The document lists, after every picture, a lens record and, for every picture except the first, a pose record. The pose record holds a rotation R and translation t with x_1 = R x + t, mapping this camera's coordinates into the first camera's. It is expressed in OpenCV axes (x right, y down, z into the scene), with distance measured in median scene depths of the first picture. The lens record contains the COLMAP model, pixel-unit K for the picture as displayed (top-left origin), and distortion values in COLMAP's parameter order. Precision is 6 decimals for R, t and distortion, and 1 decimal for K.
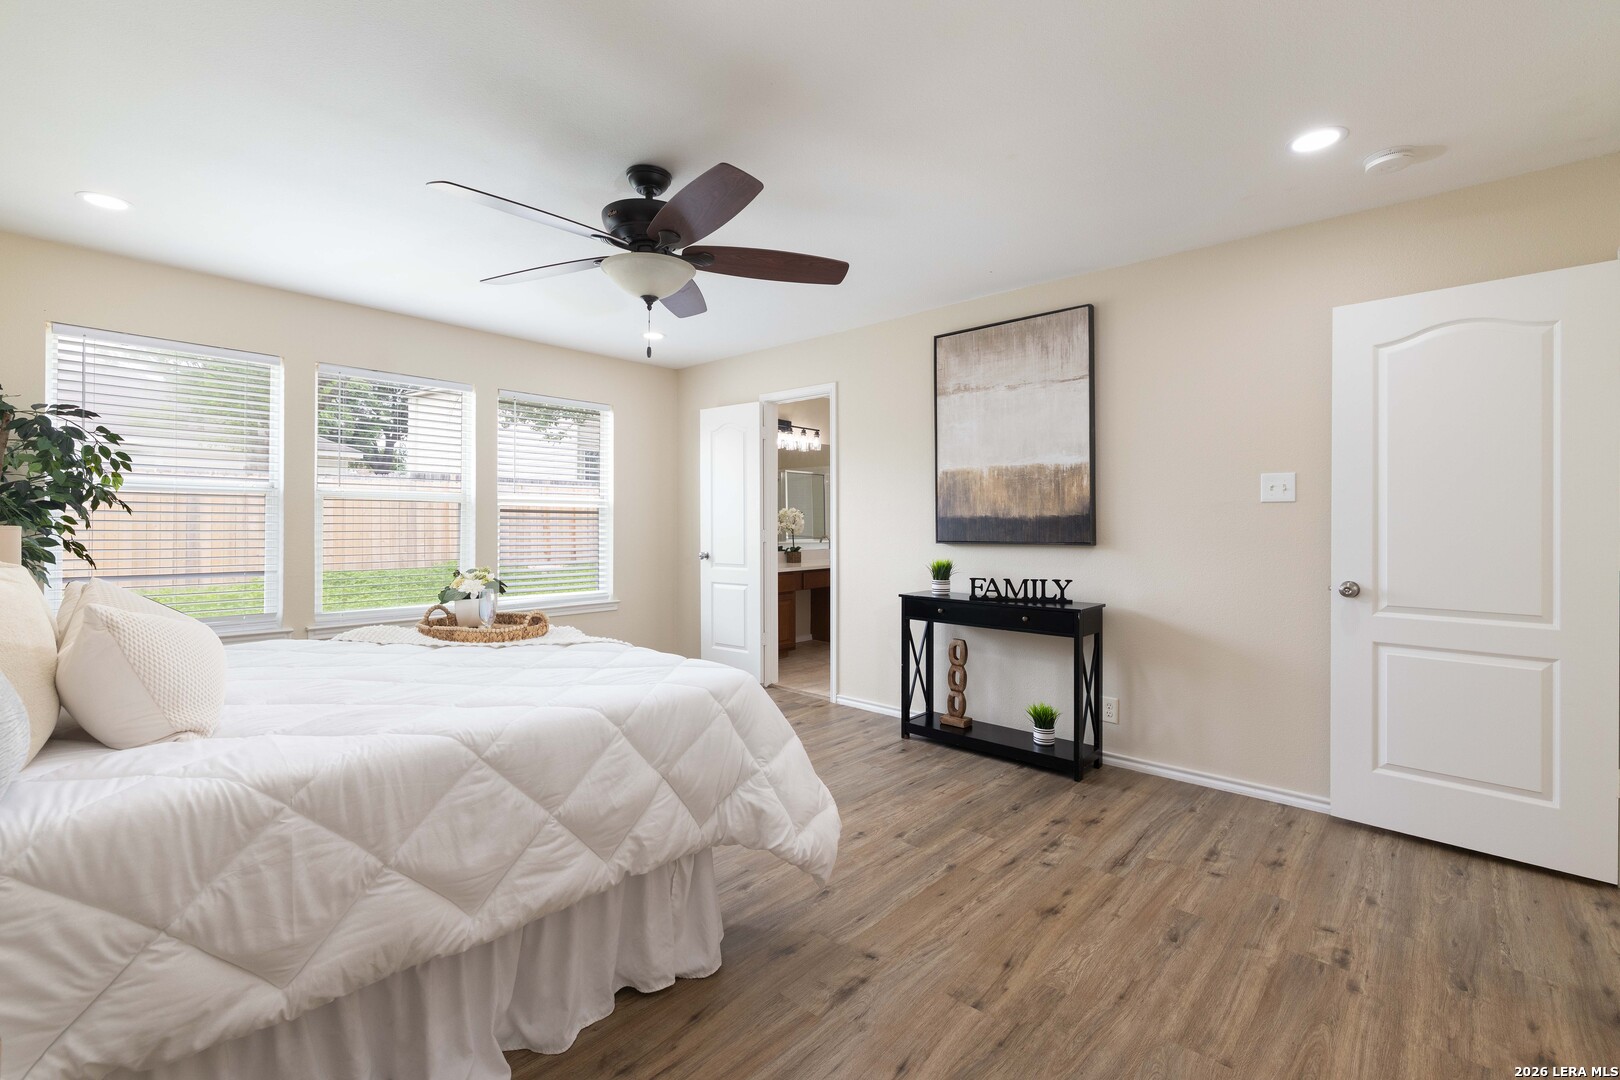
lens RADIAL K [[702.7, 0, 813.2], [0, 702.7, 513.3], [0, 0, 1]] dist [-0.001381, 0.001515]
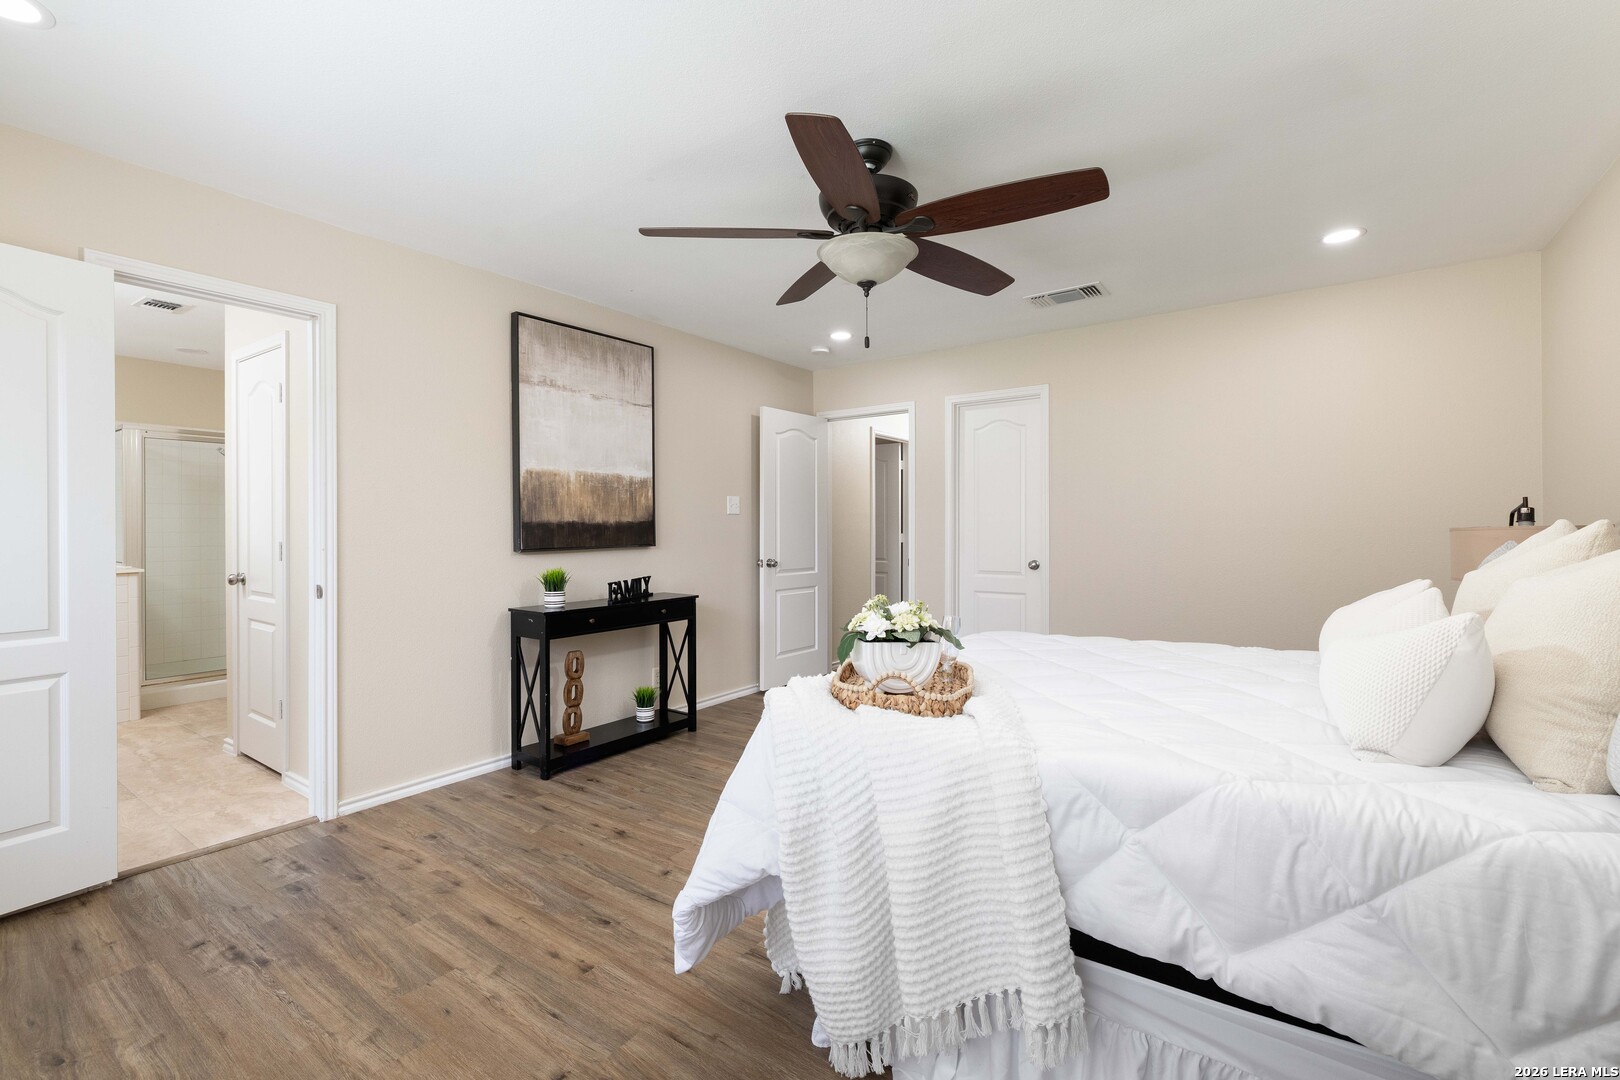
lens RADIAL K [[702.7, 0, 801.3], [0, 702.7, 527.6], [0, 0, 1]] dist [-0.001381, 0.001515]
pose [[-0.088615, 0.003219, 0.996061, -0.801216], [-0.001694, 0.999993, -0.003383, 0.016235], [-0.996065, -0.001987, -0.088609, 0.817969]]
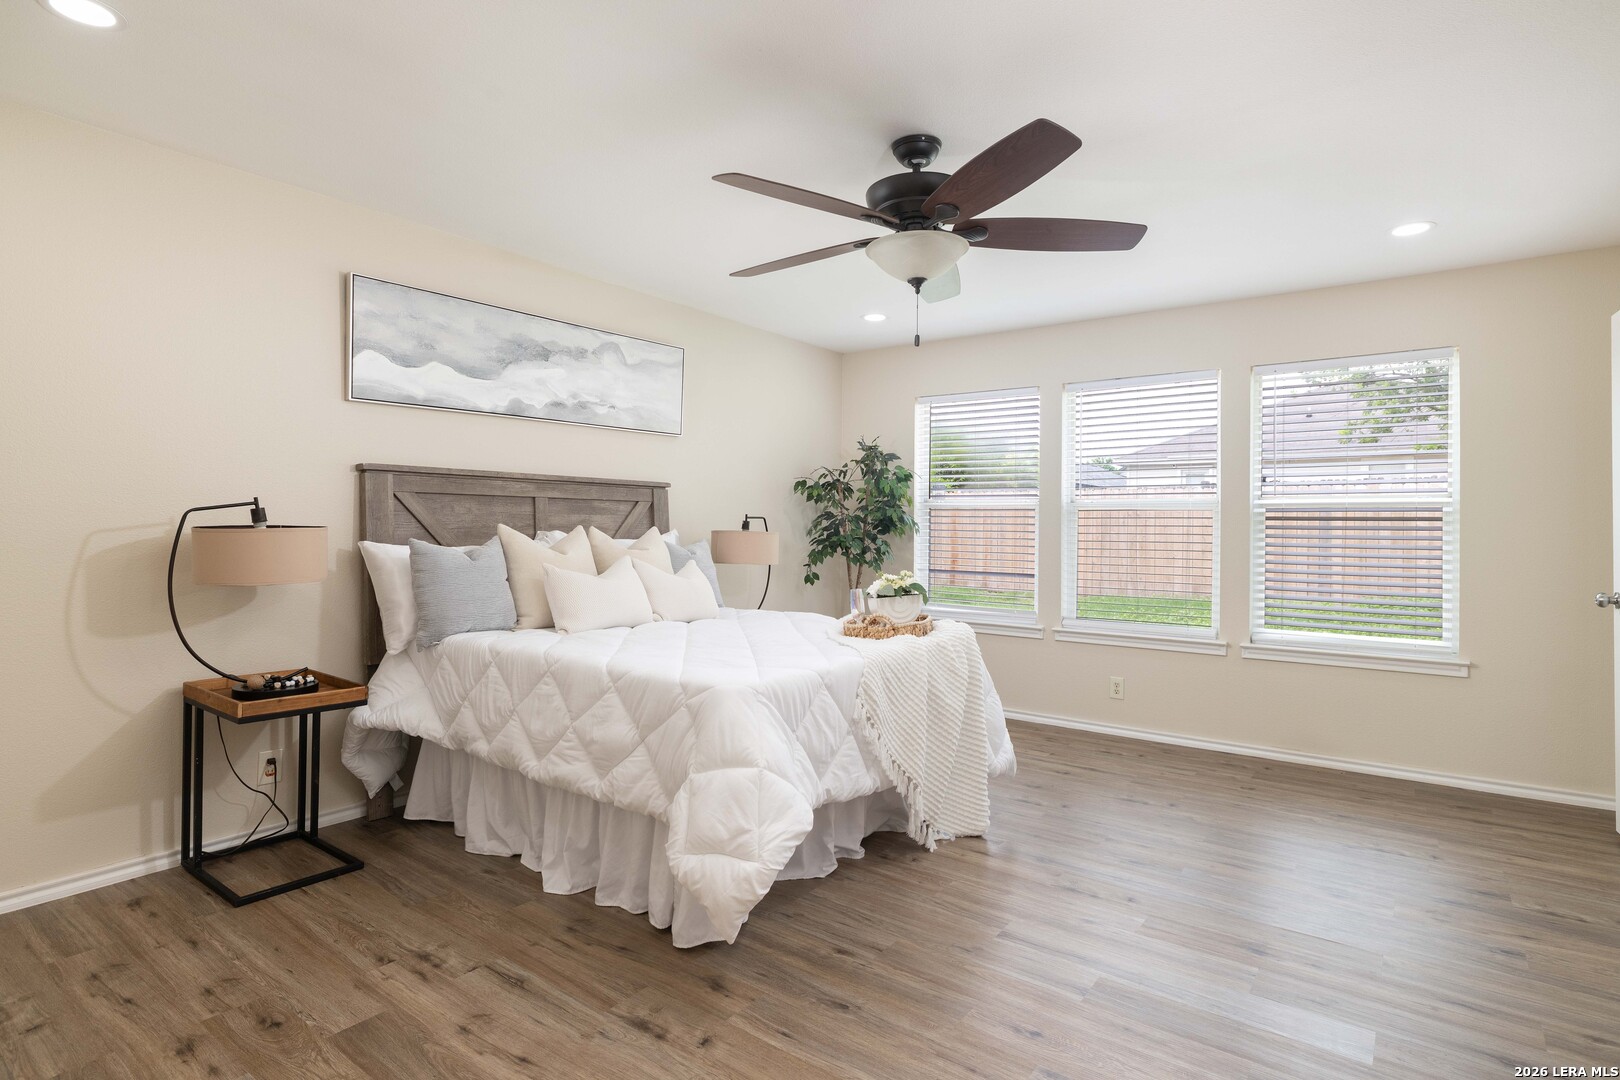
lens RADIAL K [[840.2, 0, 813.6], [0, 840.2, 514.6], [0, 0, 1]] dist [0.038748, 0.003089]
pose [[0.089251, -0.023239, -0.995738, 0.589476], [0.009138, 0.999705, -0.022513, 0.012796], [0.995967, -0.007090, 0.089438, 0.546035]]
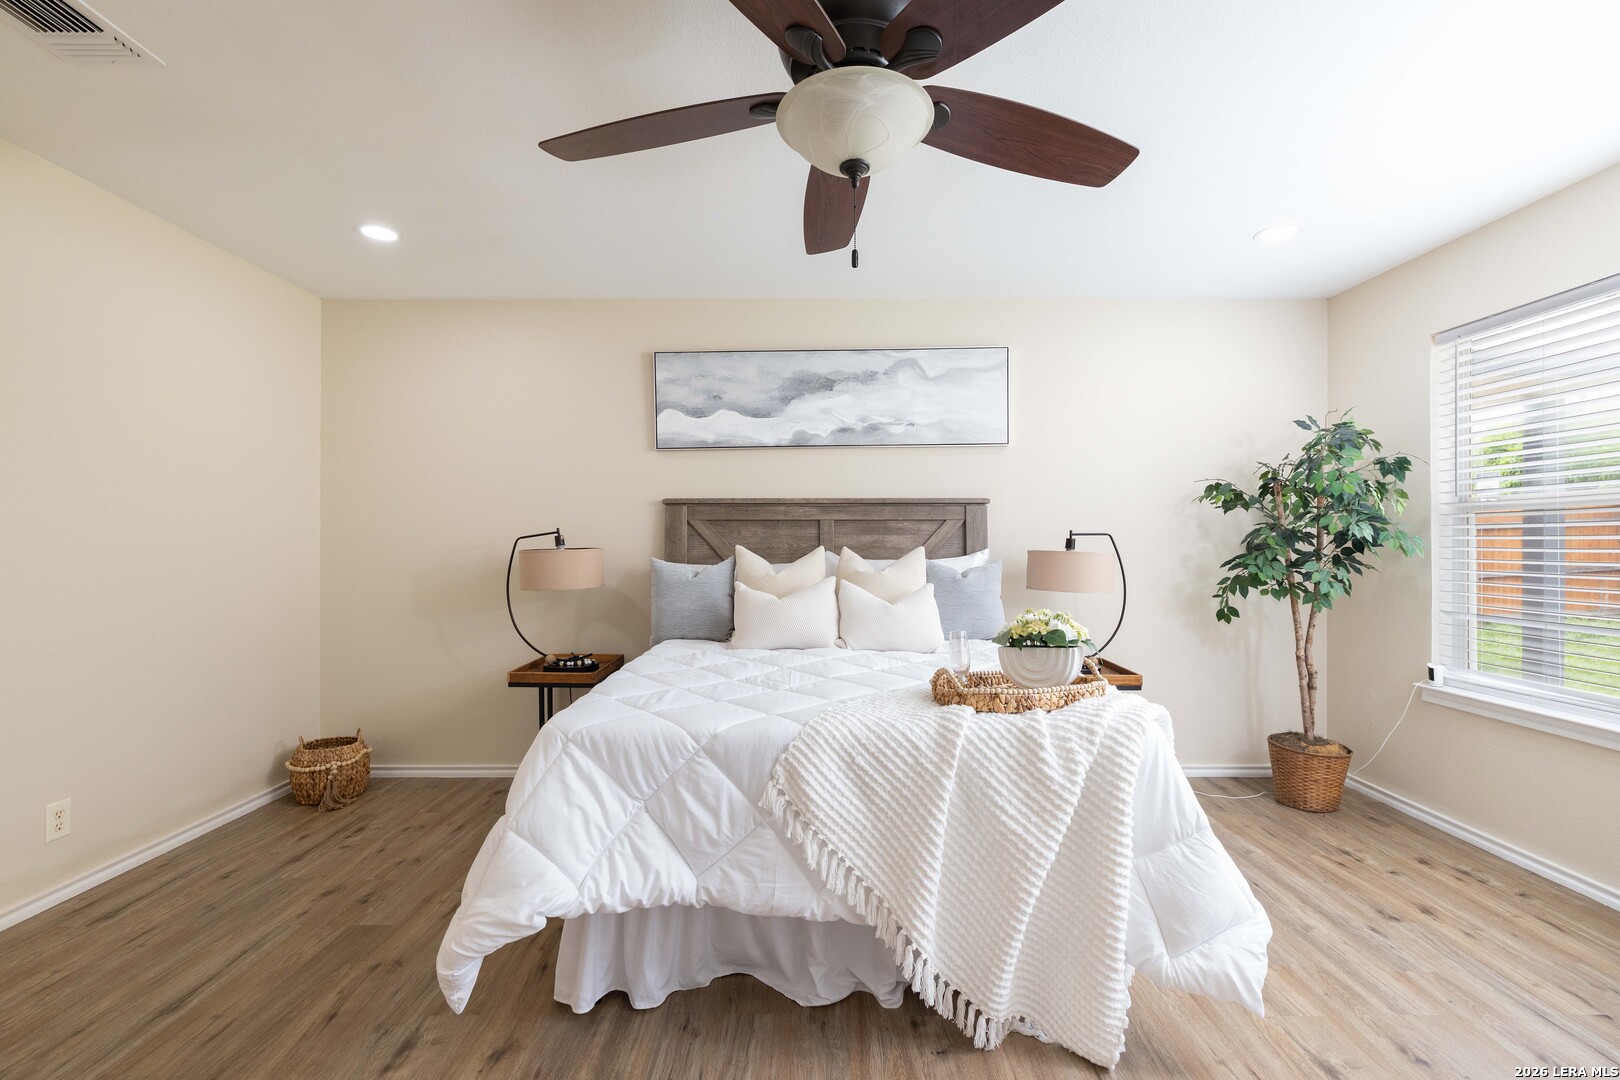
lens RADIAL K [[702.7, 0, 824.0], [0, 702.7, 552.9], [0, 0, 1]] dist [-0.001381, 0.001515]
pose [[-0.738681, 0.000758, -0.674054, 0.123915], [0.006106, 0.999966, -0.005568, 0.013549], [0.674027, -0.008229, -0.738661, 1.007953]]
